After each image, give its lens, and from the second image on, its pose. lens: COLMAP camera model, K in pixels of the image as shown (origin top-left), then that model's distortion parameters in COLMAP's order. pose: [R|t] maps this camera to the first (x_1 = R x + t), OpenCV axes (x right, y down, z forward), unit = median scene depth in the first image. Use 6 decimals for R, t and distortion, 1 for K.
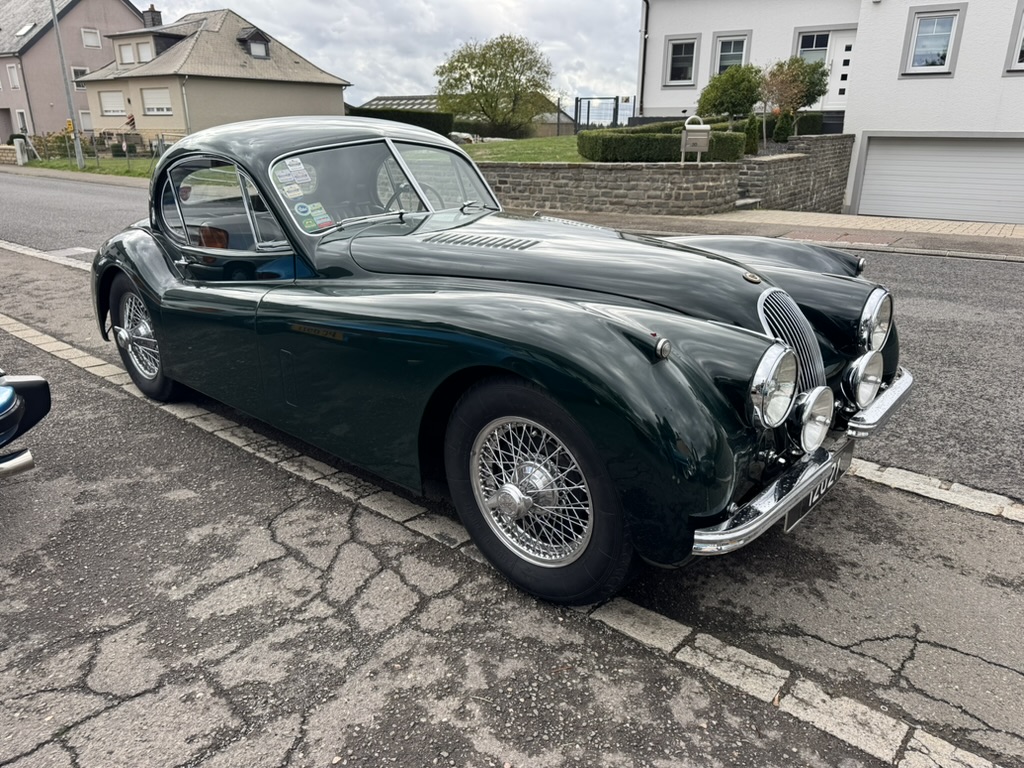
lens RADIAL K [[724.7, 0, 503.6], [0, 724.7, 381.0], [0, 0, 1]] dist [0.025128, -0.023295]
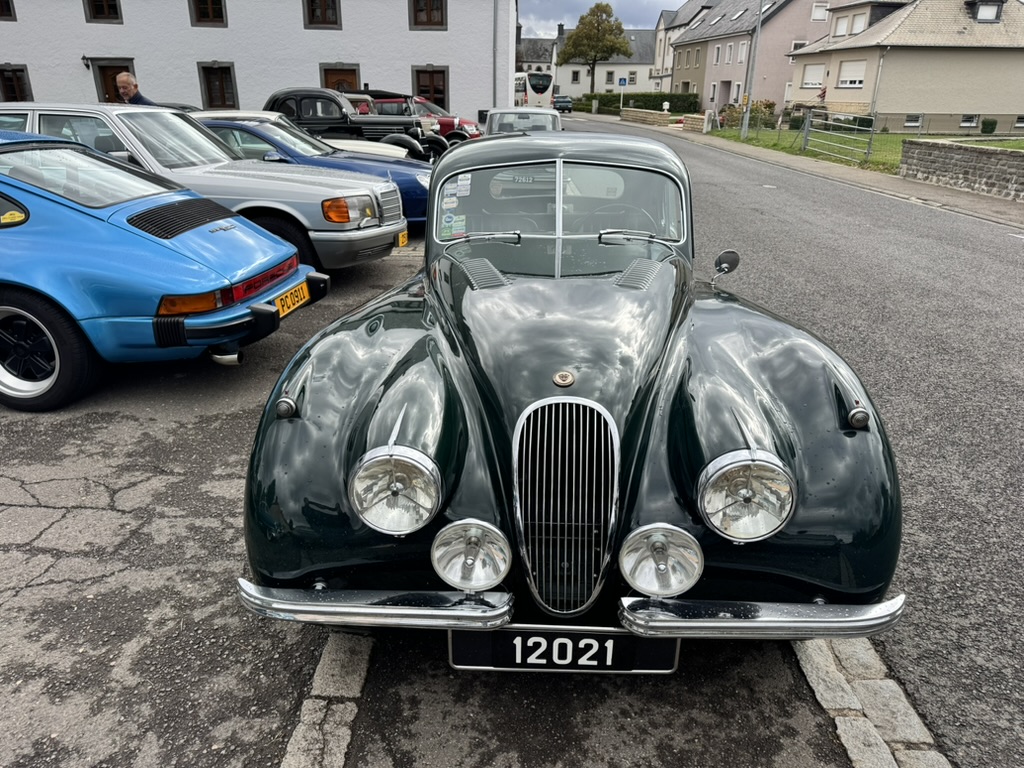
lens RADIAL K [[724.7, 0, 509.5], [0, 724.7, 373.5], [0, 0, 1]] dist [0.025128, -0.023295]
pose [[0.641862, 0.284185, -0.712216, 0.044839], [-0.263467, 0.953979, 0.143211, -0.012676], [0.720138, 0.095723, 0.687196, 0.019571]]
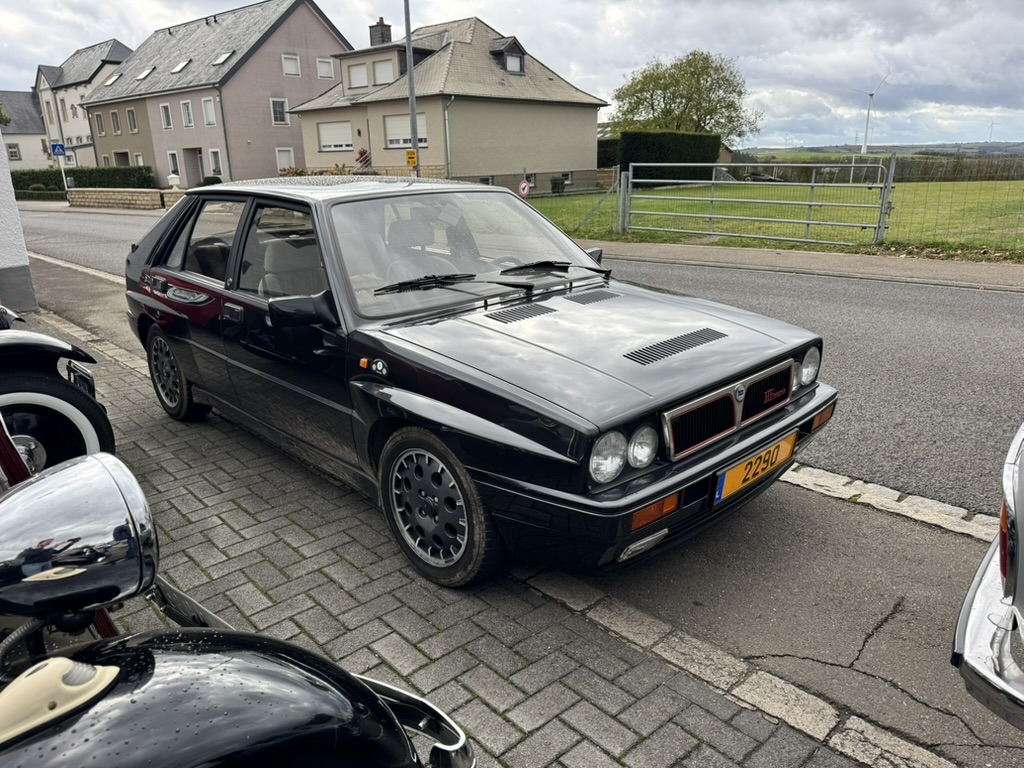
lens RADIAL K [[724.7, 0, 504.3], [0, 724.7, 385.8], [0, 0, 1]] dist [0.025128, -0.023295]
pose [[0.993890, 0.004740, -0.110272, -0.257767], [-0.008483, 0.999403, -0.033500, -0.071981], [0.110047, 0.034231, 0.993337, 0.211707]]
